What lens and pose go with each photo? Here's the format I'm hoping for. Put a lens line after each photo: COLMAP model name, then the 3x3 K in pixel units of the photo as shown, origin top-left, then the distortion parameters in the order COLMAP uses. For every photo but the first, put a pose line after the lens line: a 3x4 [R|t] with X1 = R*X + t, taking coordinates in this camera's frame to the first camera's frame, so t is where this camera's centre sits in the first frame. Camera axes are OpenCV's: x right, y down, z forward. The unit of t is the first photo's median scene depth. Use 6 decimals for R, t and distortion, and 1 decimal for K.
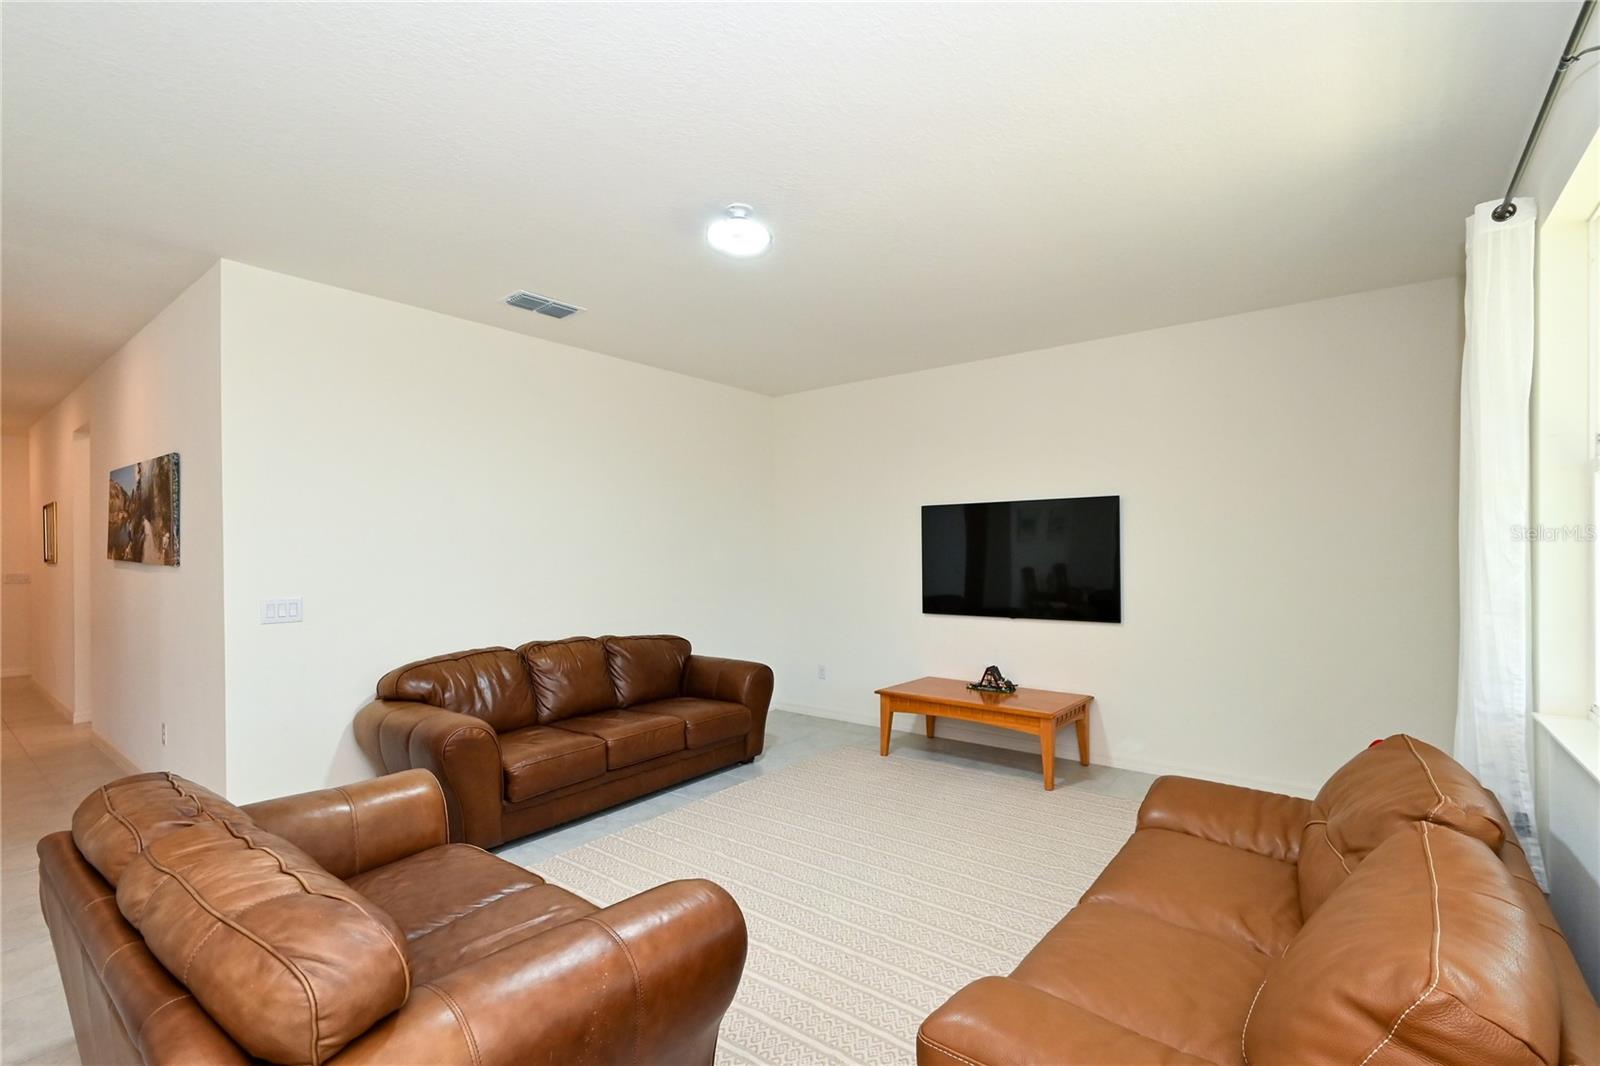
lens RADIAL K [[727.2, 0, 802.8], [0, 727.2, 548.9], [0, 0, 1]] dist [-0.003999, 0.000812]
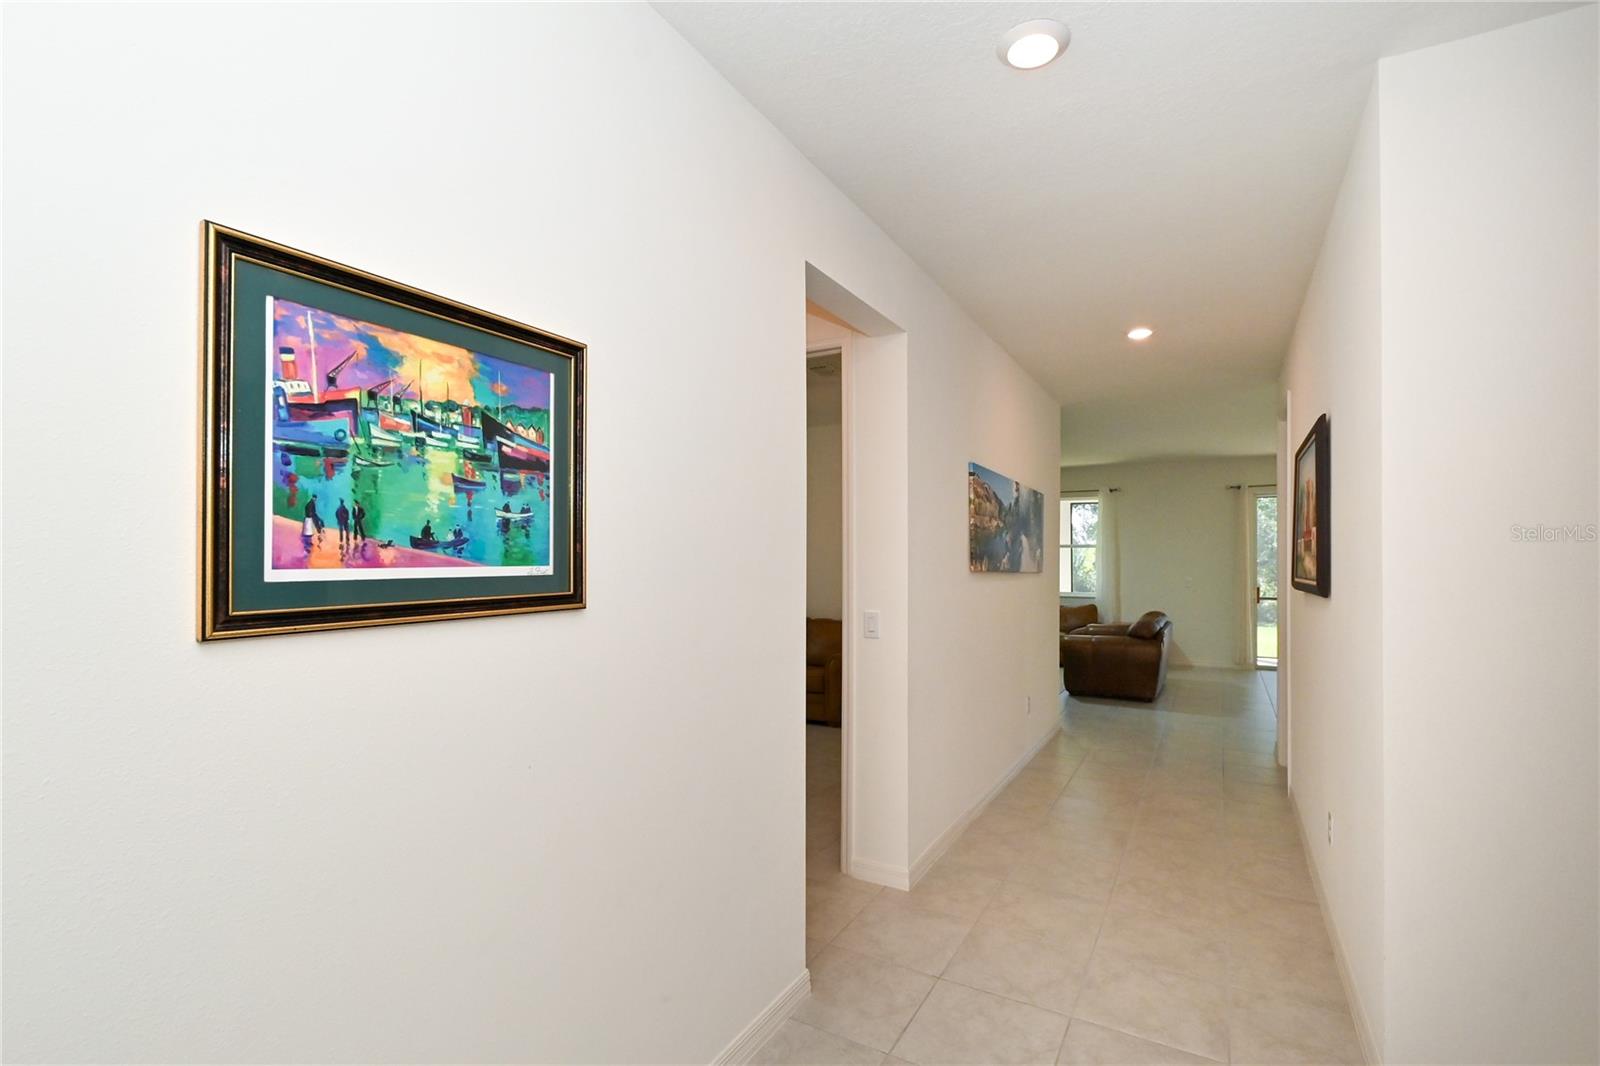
lens RADIAL K [[727.2, 0, 799.6], [0, 727.2, 545.3], [0, 0, 1]] dist [-0.003999, 0.000812]
pose [[-0.135777, 0.023921, 0.990451, -0.808176], [-0.008509, 0.999643, -0.025309, 0.003768], [-0.990703, -0.011864, -0.135525, 0.606347]]
